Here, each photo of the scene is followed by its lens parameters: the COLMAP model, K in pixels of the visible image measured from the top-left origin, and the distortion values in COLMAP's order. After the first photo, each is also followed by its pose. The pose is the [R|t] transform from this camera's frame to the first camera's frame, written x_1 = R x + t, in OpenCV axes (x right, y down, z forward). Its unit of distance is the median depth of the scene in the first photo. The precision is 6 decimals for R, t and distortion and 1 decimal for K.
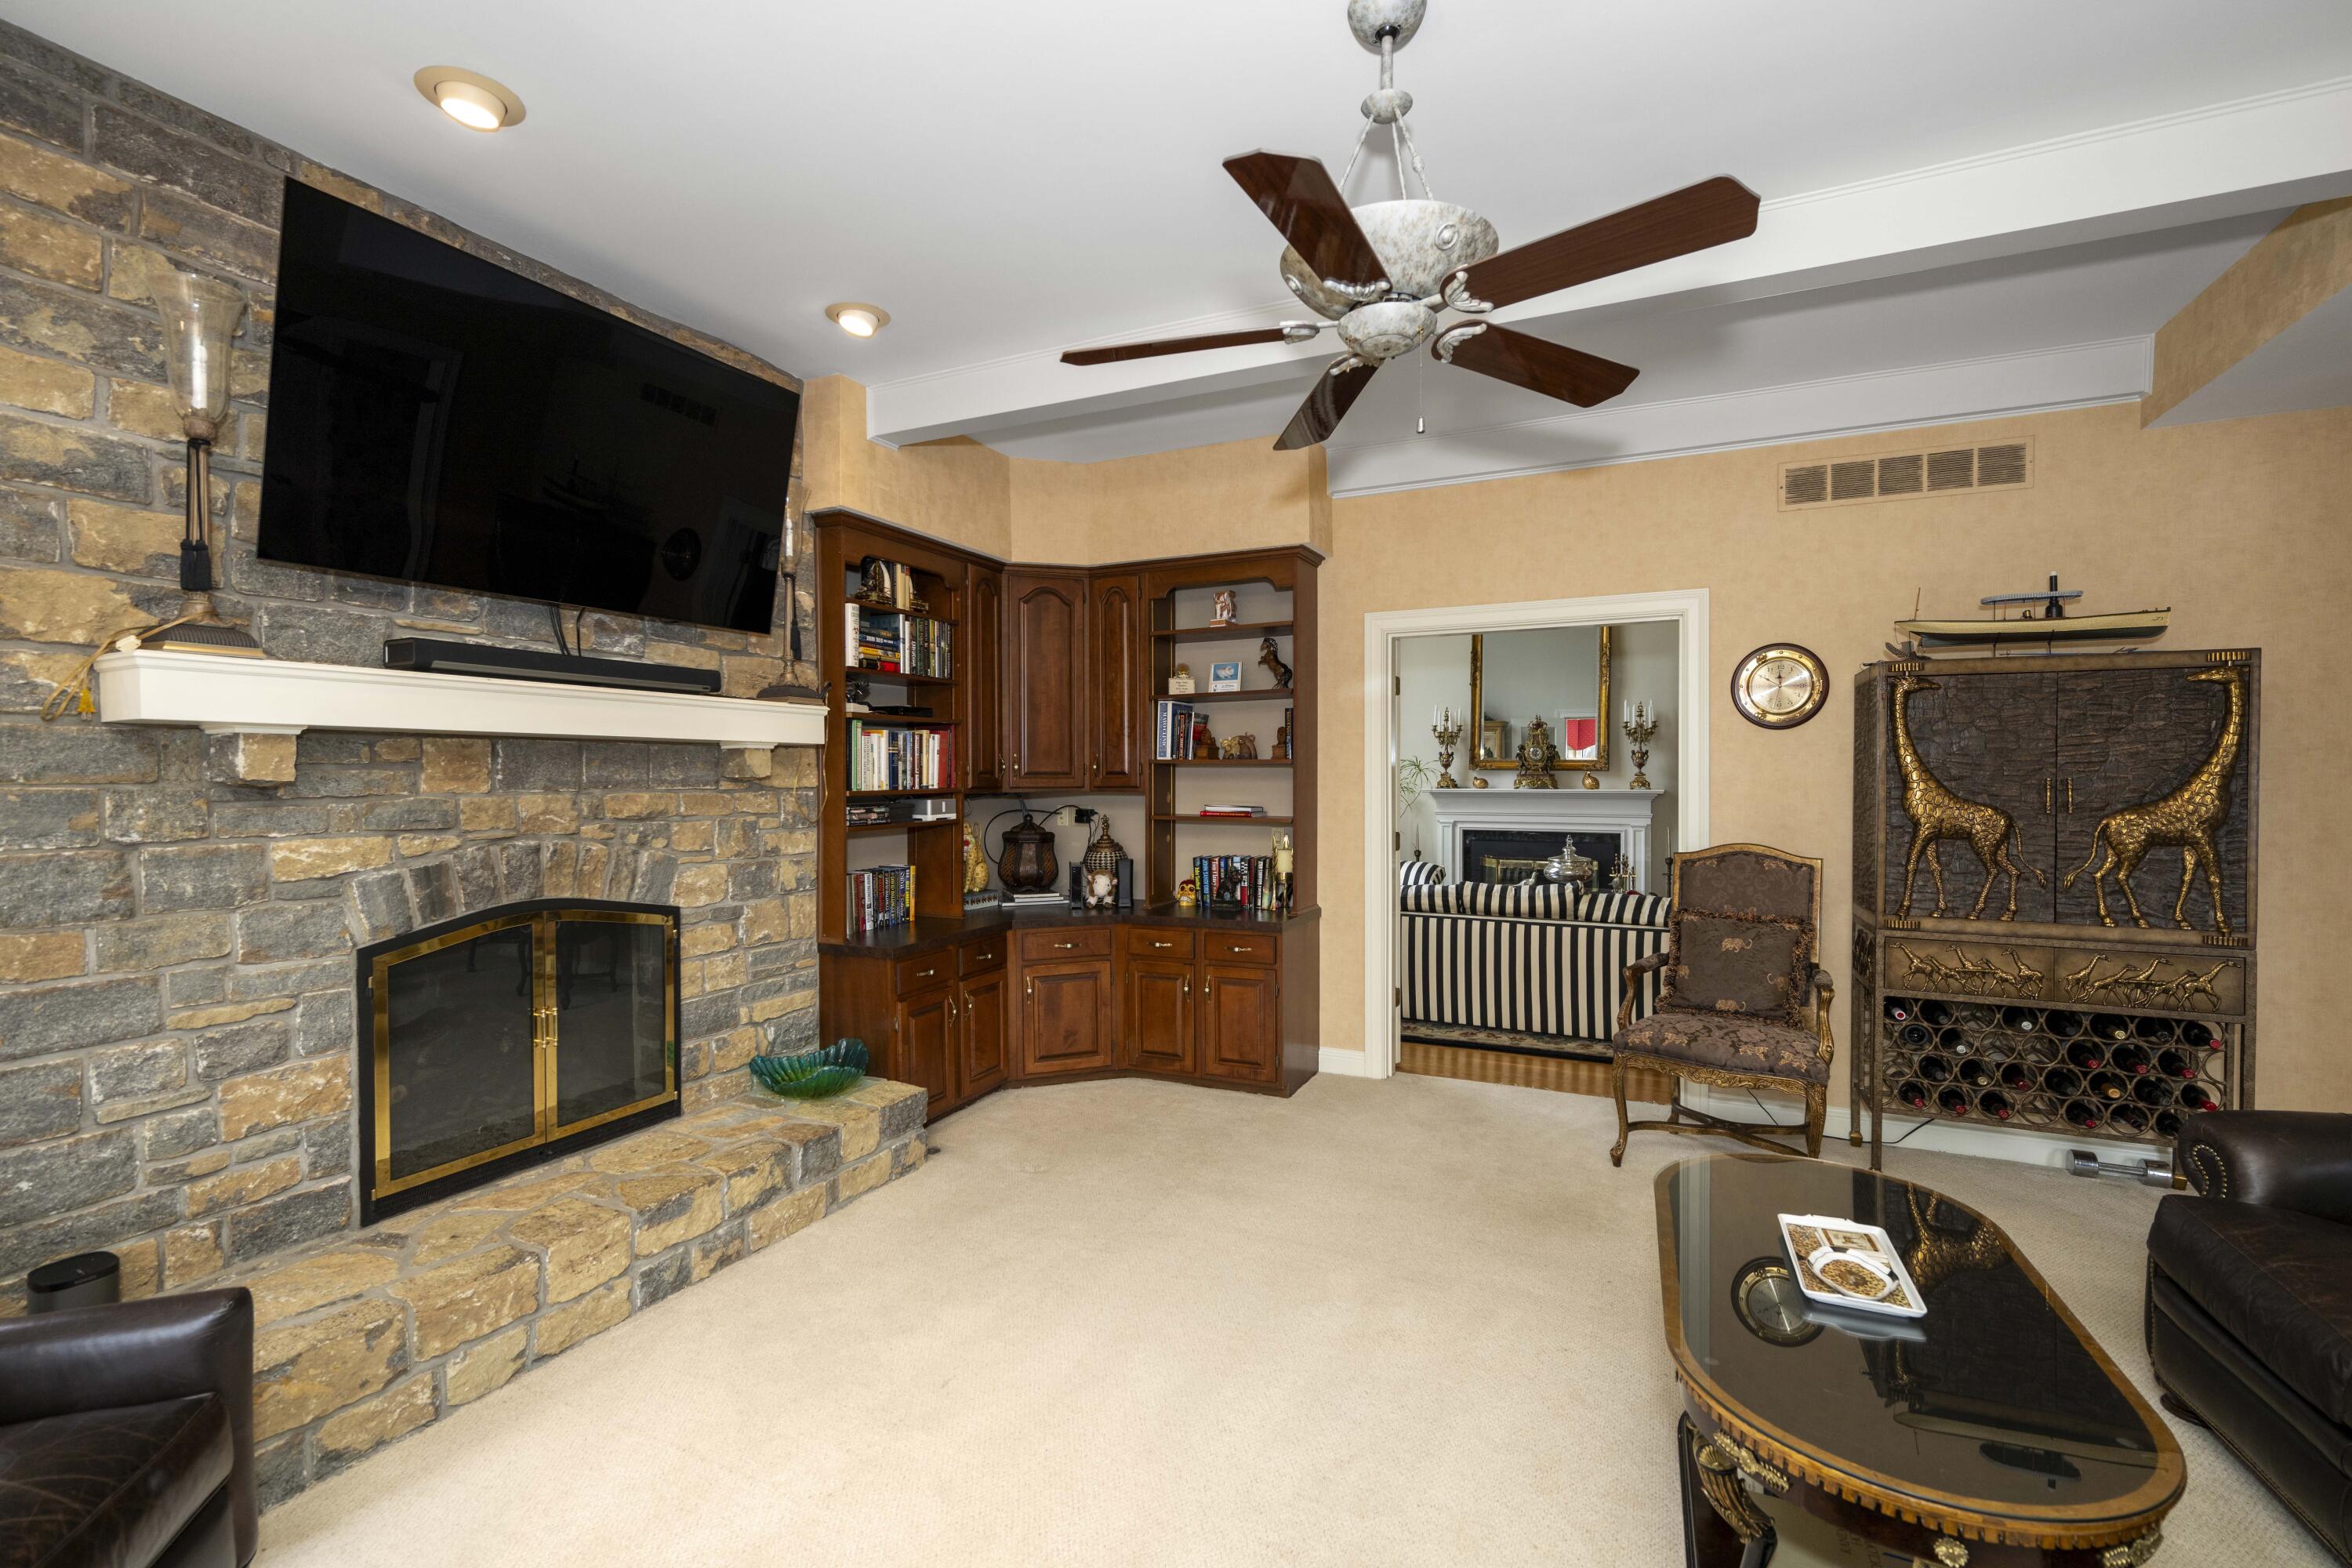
lens RADIAL K [[1043.7, 0, 1176.1], [0, 1043.7, 781.8], [0, 0, 1]] dist [0.013081, -0.002117]
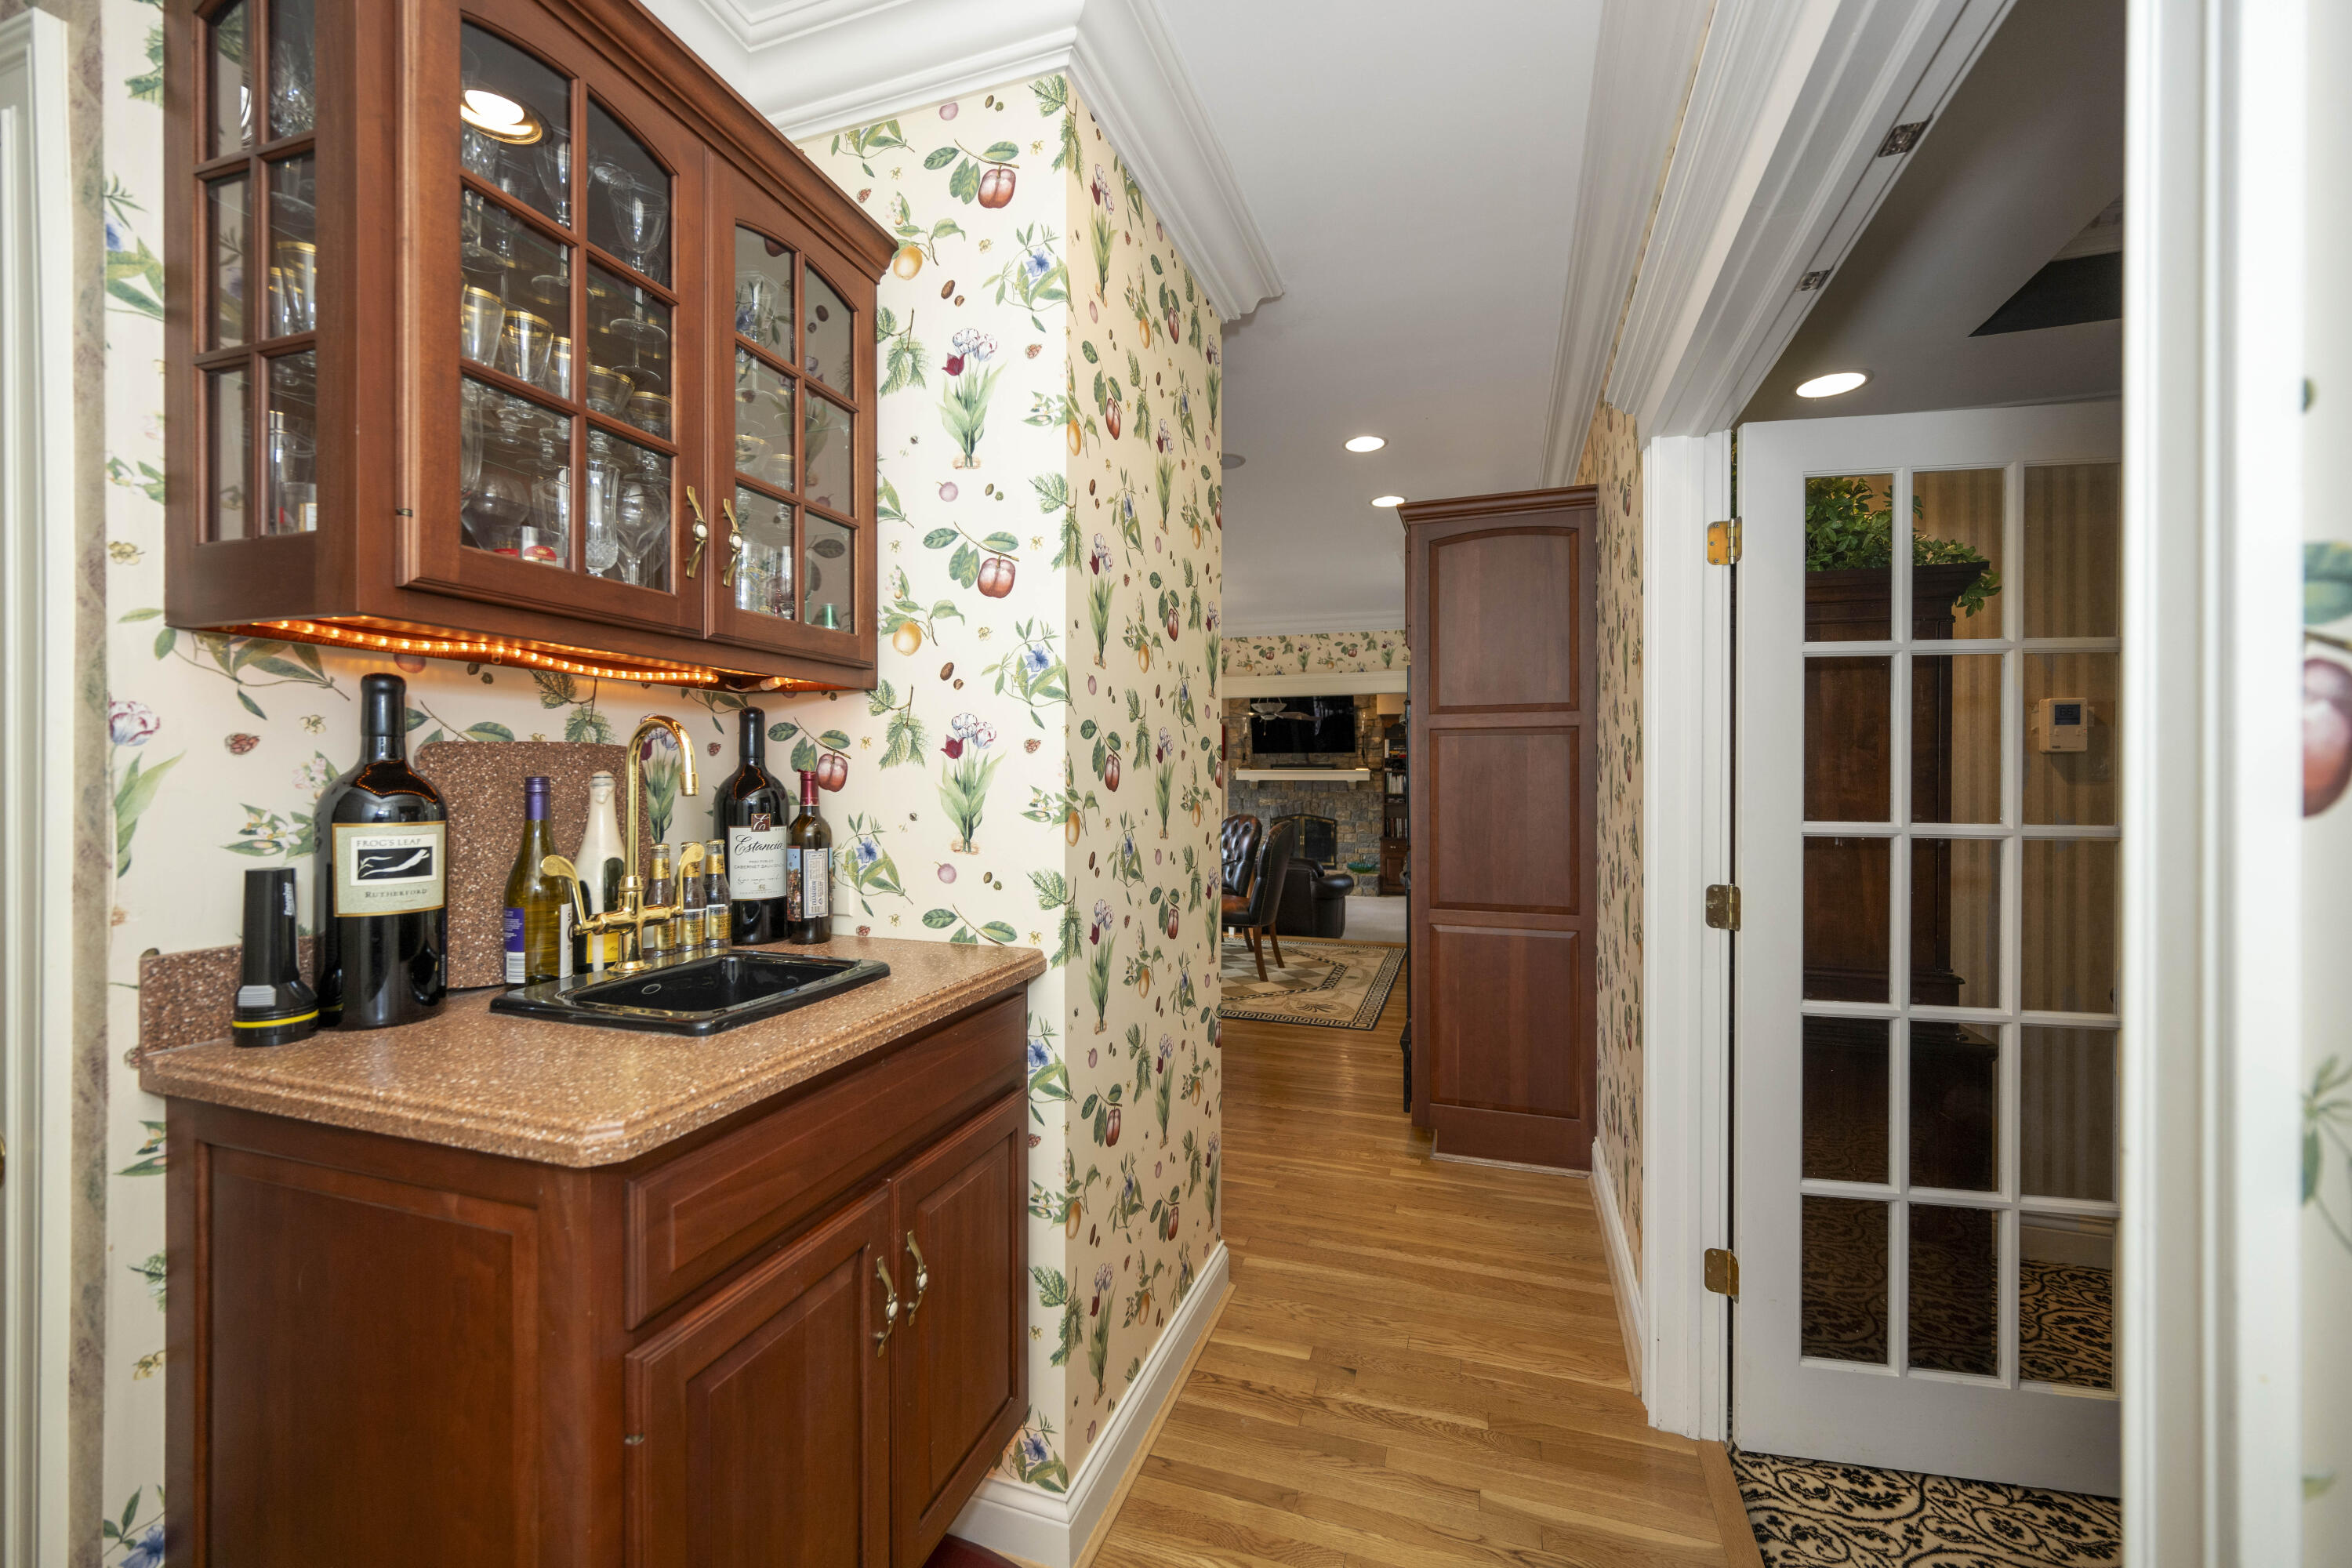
lens RADIAL K [[930.2, 0, 1179.7], [0, 930.2, 781.4], [0, 0, 1]] dist [-0.001208, 0.000120]
pose [[0.091219, 0.002295, -0.995828, 3.451182], [-0.003688, 0.999991, 0.001967, -0.042642], [0.995824, 0.003494, 0.091227, 0.045415]]
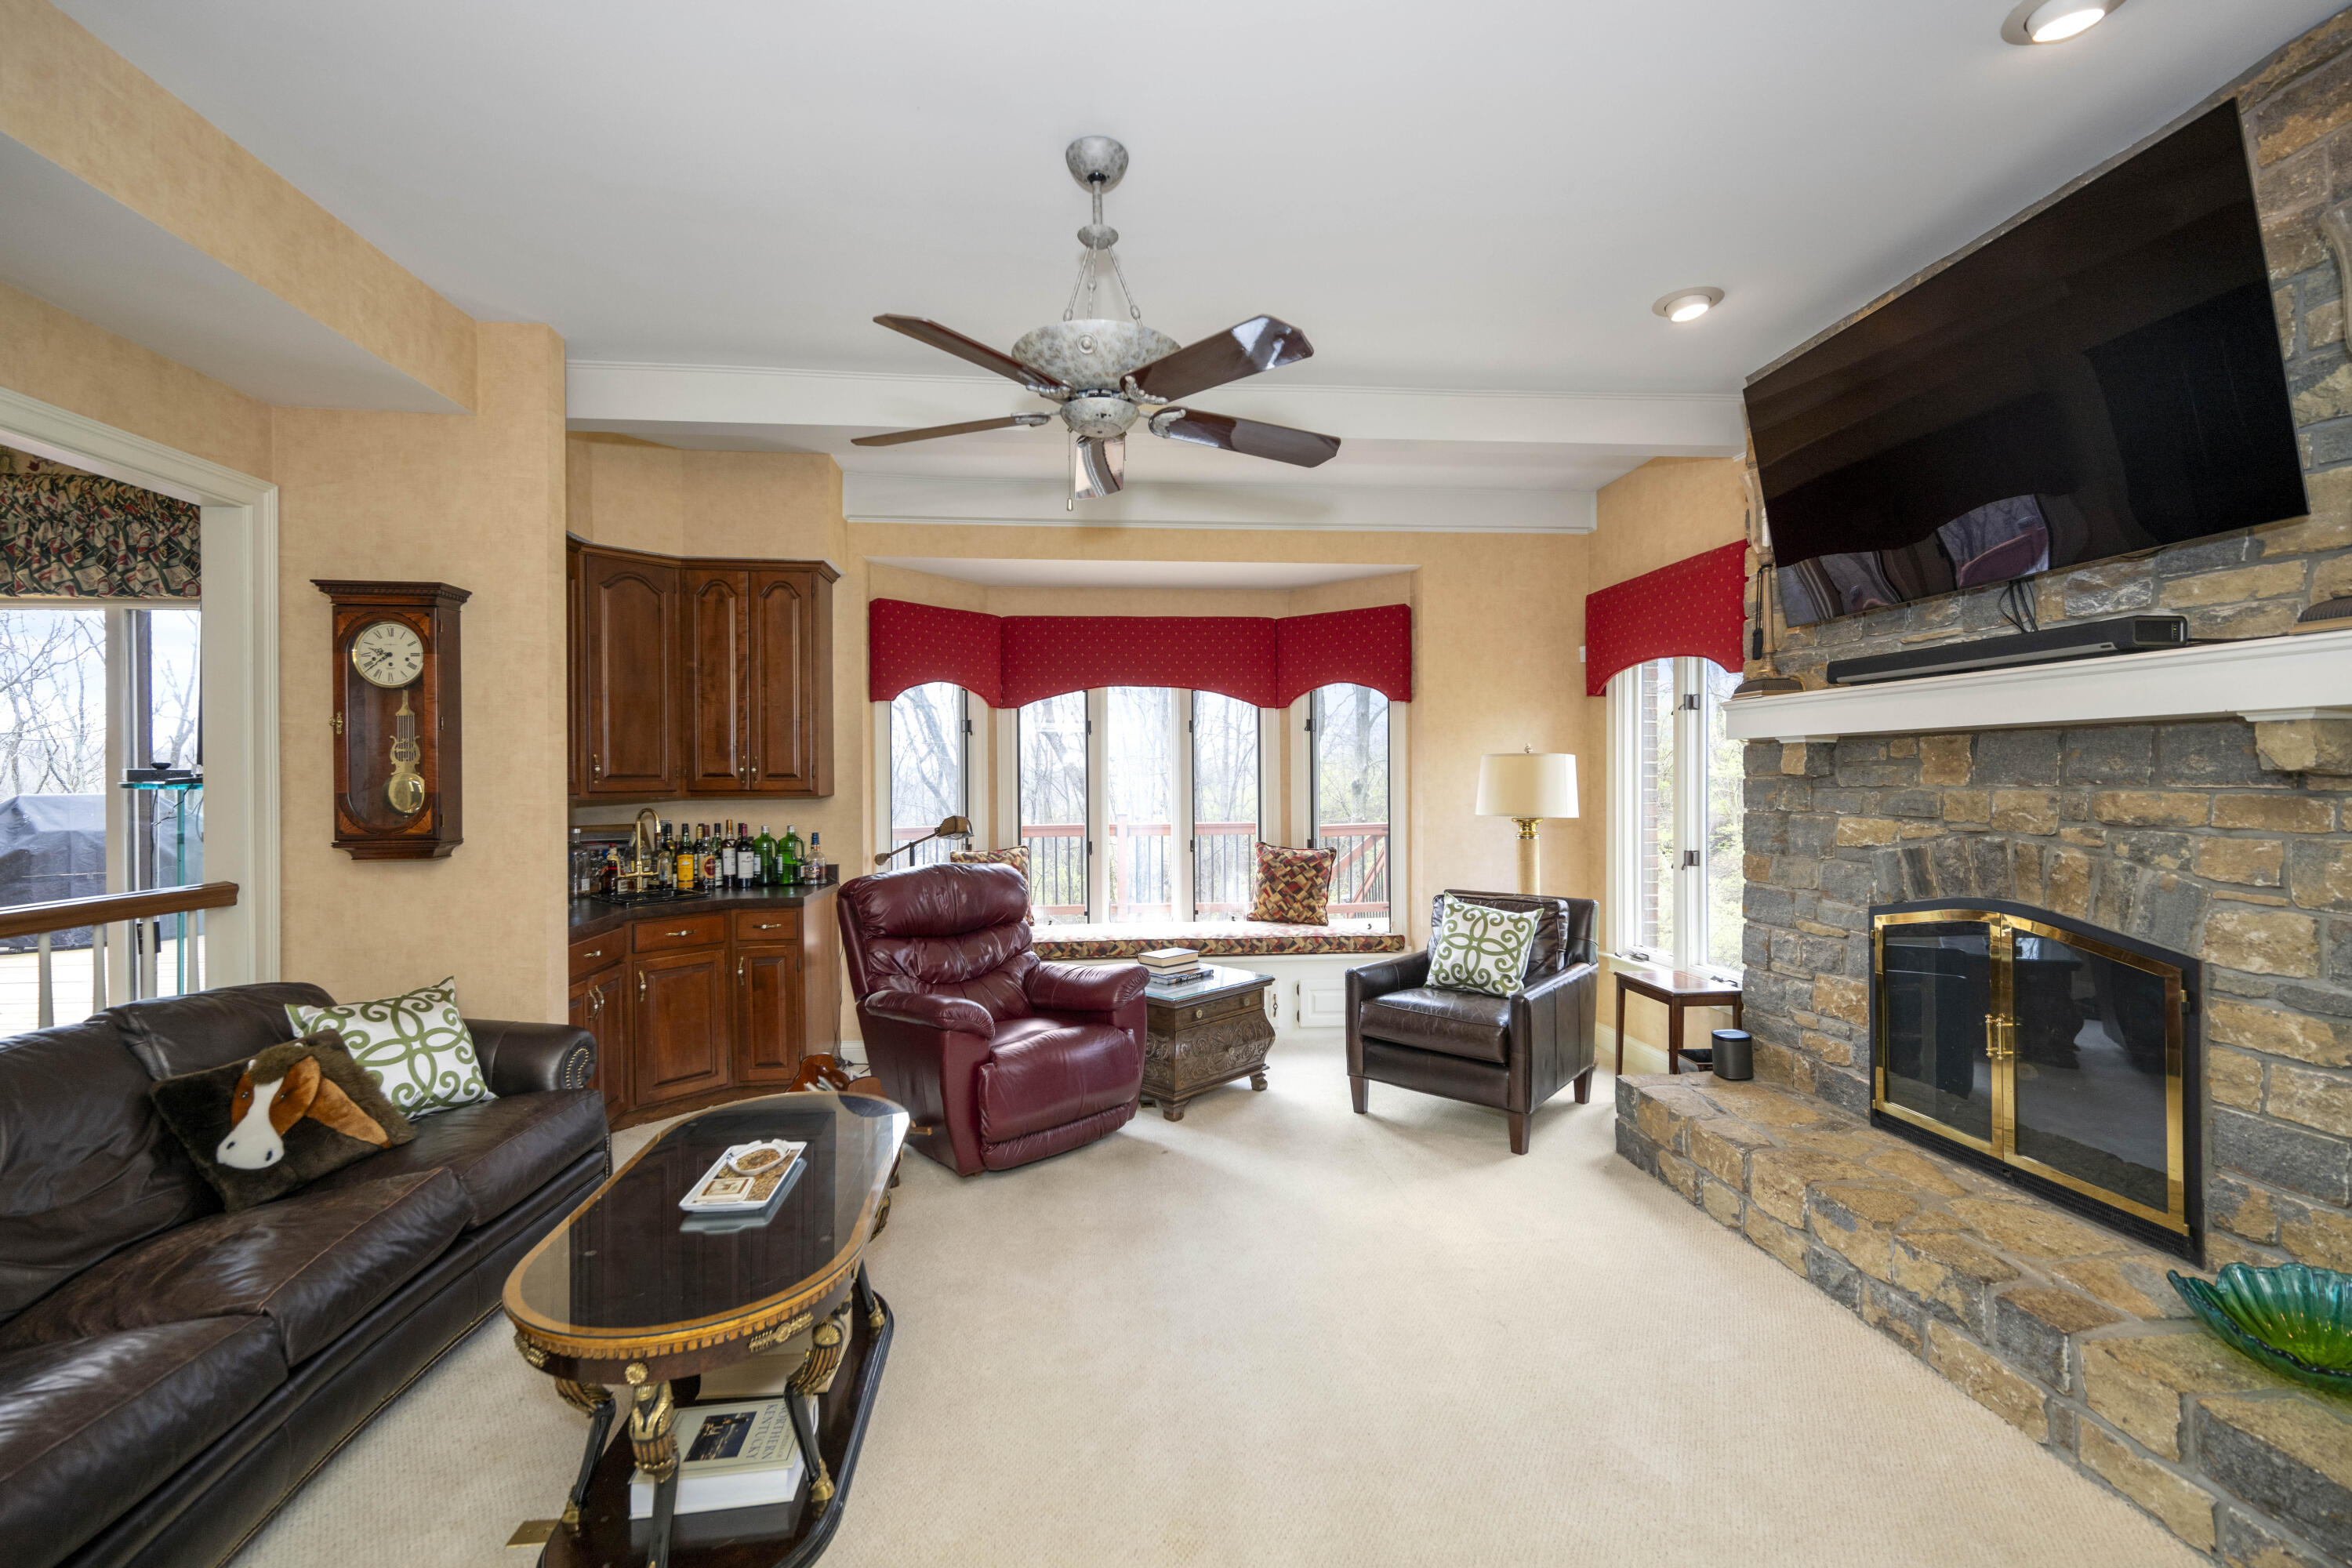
lens RADIAL K [[1003.6, 0, 1176.7], [0, 1003.6, 778.7], [0, 0, 1]] dist [0.000049, 0.001720]
pose [[-0.856391, 0.005956, -0.516294, 0.471512], [0.002236, 0.999967, 0.007827, -0.005786], [0.516323, 0.005549, -0.856376, 1.327268]]
